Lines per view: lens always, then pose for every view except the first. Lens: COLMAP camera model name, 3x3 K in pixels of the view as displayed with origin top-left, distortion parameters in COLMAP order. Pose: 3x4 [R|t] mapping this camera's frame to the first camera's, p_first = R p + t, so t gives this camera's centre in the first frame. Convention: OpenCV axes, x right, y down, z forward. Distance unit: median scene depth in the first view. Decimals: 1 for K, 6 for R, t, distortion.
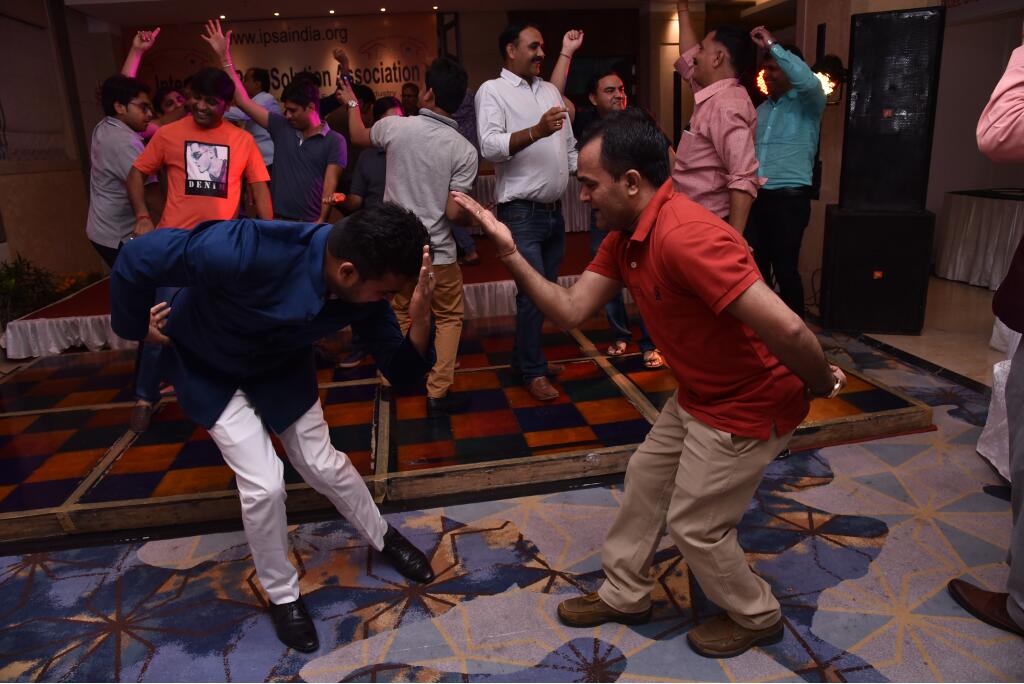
lens RADIAL K [[699.9, 0, 512.0], [0, 699.9, 342.0], [0, 0, 1]] dist [-0.109559, 0.056134]
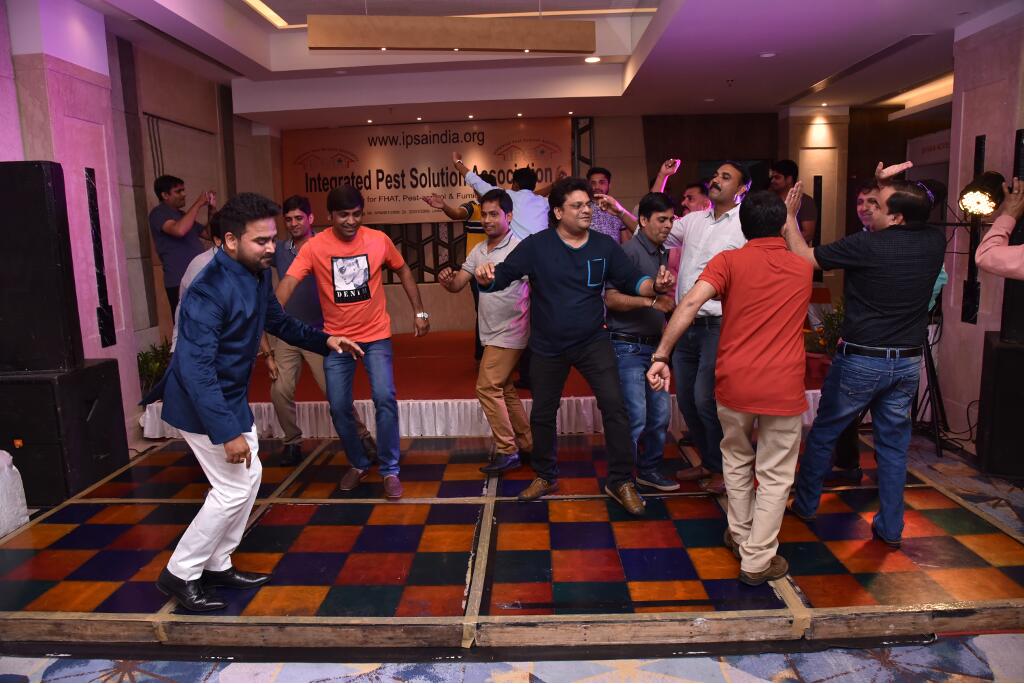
lens RADIAL K [[703.3, 0, 509.7], [0, 703.3, 340.8], [0, 0, 1]] dist [-0.110216, 0.059081]
pose [[0.981494, 0.047880, -0.185409, 0.016889], [-0.069924, 0.990989, -0.114244, -0.065774], [0.178268, 0.125094, 0.975998, 0.034377]]
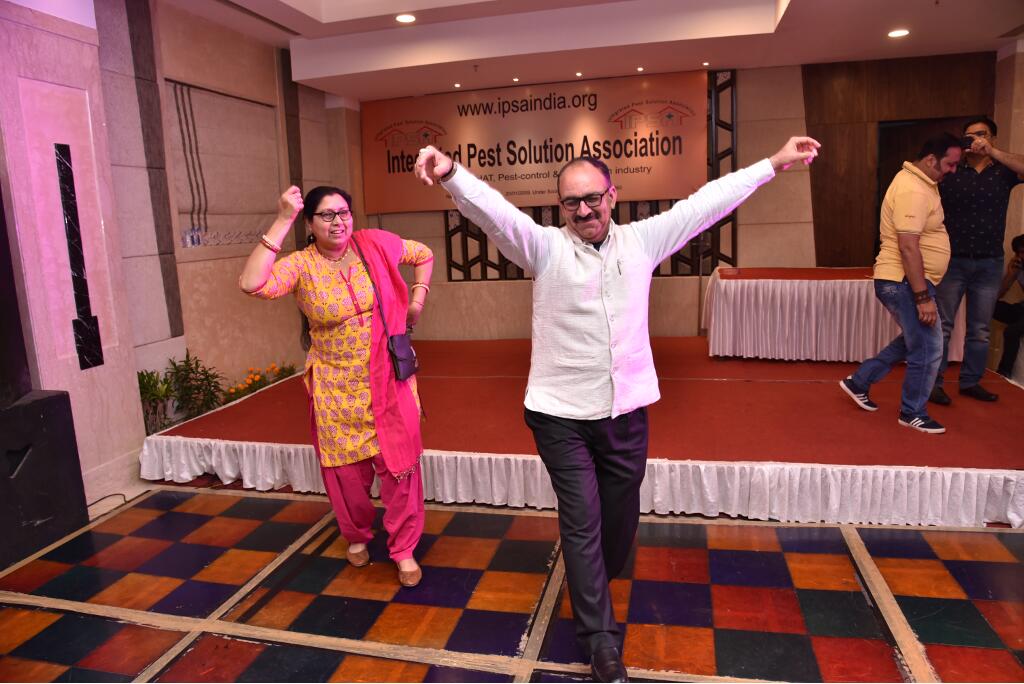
lens RADIAL K [[700.9, 0, 508.1], [0, 700.9, 340.7], [0, 0, 1]] dist [-0.117942, 0.064257]
pose [[0.922149, 0.073559, -0.379775, 0.002579], [-0.109729, 0.991169, -0.074458, -0.204386], [0.370945, 0.110334, 0.922077, 0.517334]]
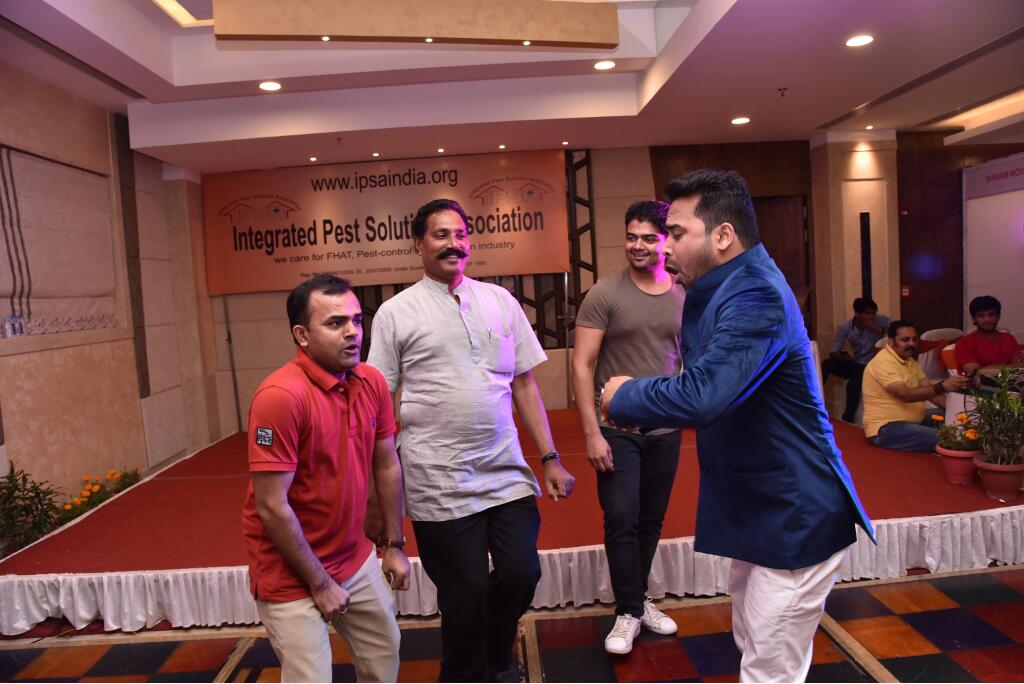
lens RADIAL K [[694.8, 0, 512.0], [0, 694.8, 342.0], [0, 0, 1]] dist [-0.123641, 0.062281]
pose [[0.992515, -0.002322, -0.122097, -0.179220], [-0.021702, 0.980551, -0.195059, -0.220542], [0.120176, 0.196249, 0.973162, 0.560266]]
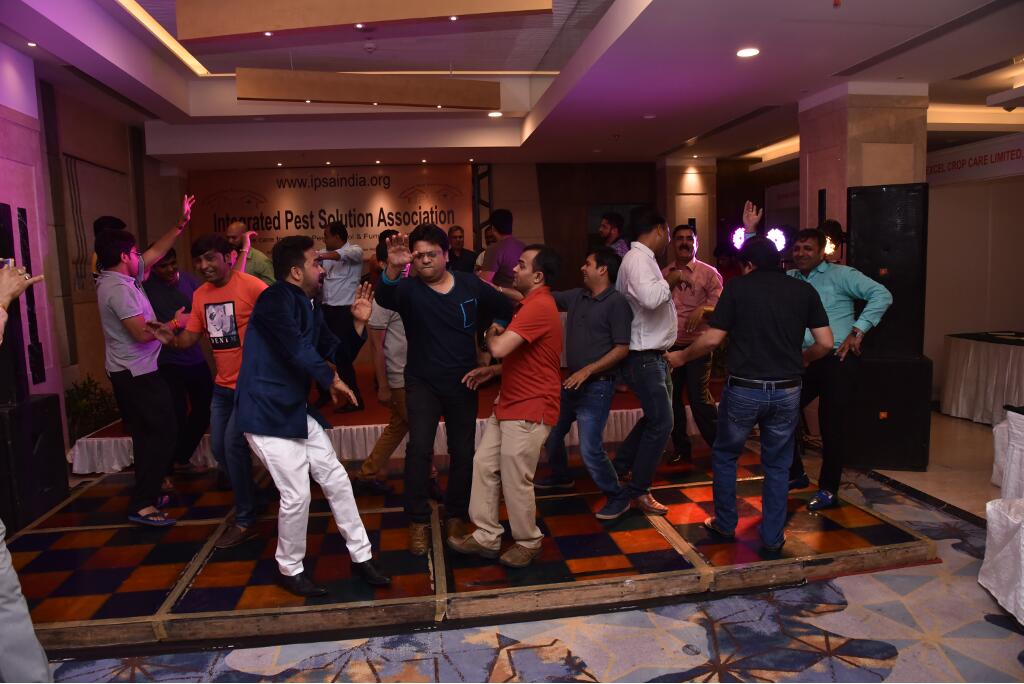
lens RADIAL K [[706.0, 0, 511.5], [0, 706.0, 339.8], [0, 0, 1]] dist [-0.110230, 0.059949]
pose [[0.999667, 0.019176, -0.017240, -0.053713], [-0.021908, 0.984220, -0.175585, -0.015931], [0.013601, 0.175905, 0.984313, -0.147353]]
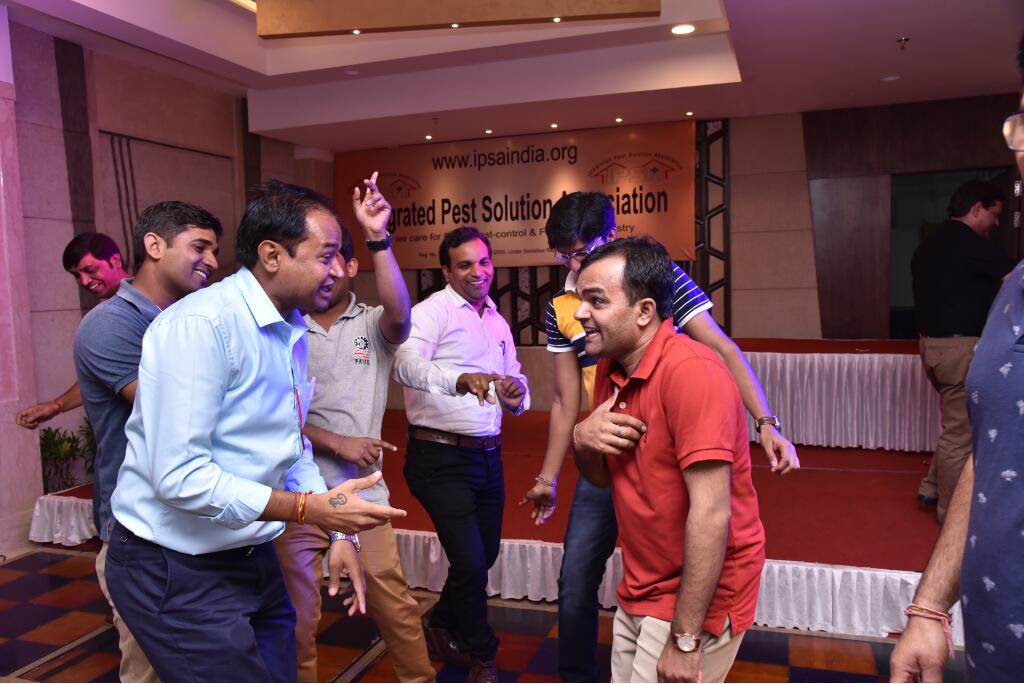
lens RADIAL K [[814.4, 0, 512.0], [0, 814.4, 342.0], [0, 0, 1]] dist [-0.075462, 0.093705]
pose [[0.881837, 0.060985, -0.467594, 0.327049], [-0.148499, 0.977064, -0.152624, -0.225049], [0.447562, 0.204027, 0.870667, 0.524009]]
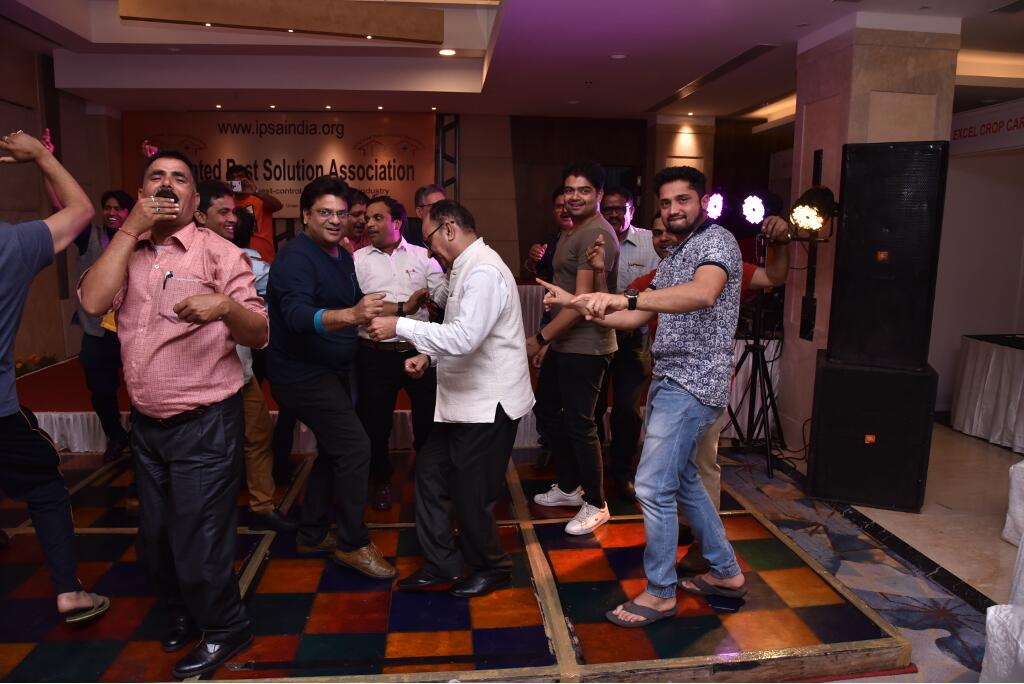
lens RADIAL K [[699.9, 0, 512.0], [0, 699.9, 342.0], [0, 0, 1]] dist [-0.109559, 0.056134]
pose [[0.996528, 0.067604, -0.048598, 0.165897], [-0.073127, 0.989748, -0.122683, -0.110484], [0.039805, 0.125811, 0.991255, 0.161388]]
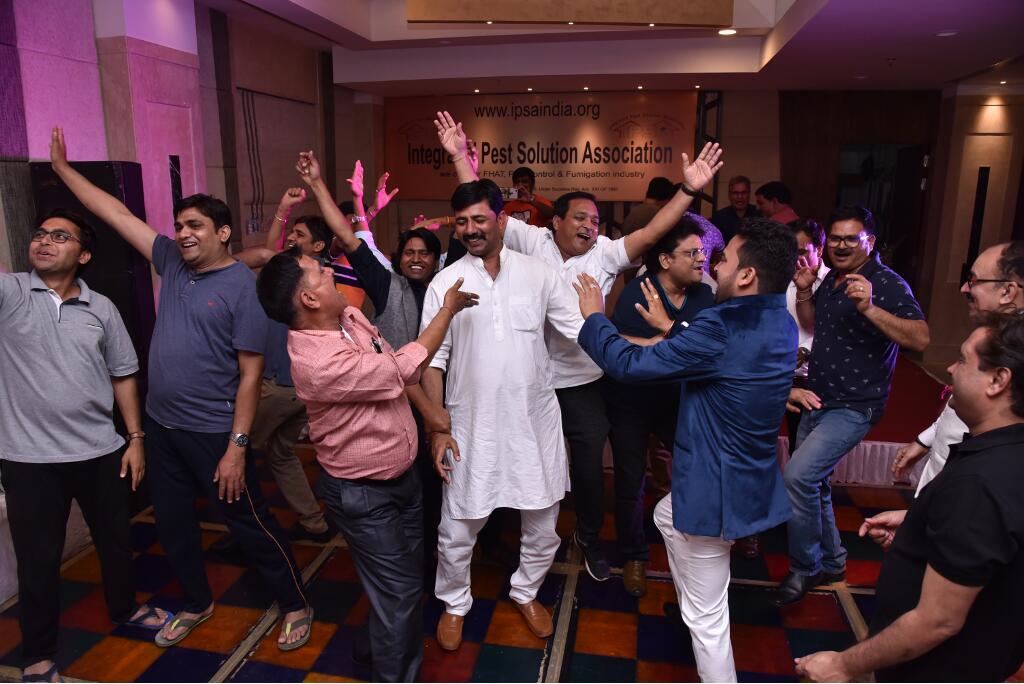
lens RADIAL K [[703.3, 0, 509.7], [0, 703.3, 340.8], [0, 0, 1]] dist [-0.110216, 0.059081]
pose [[0.937850, 0.124984, -0.323753, -0.016903], [-0.140828, 0.989696, -0.025883, -0.224692], [0.317182, 0.069868, 0.945787, 0.174458]]
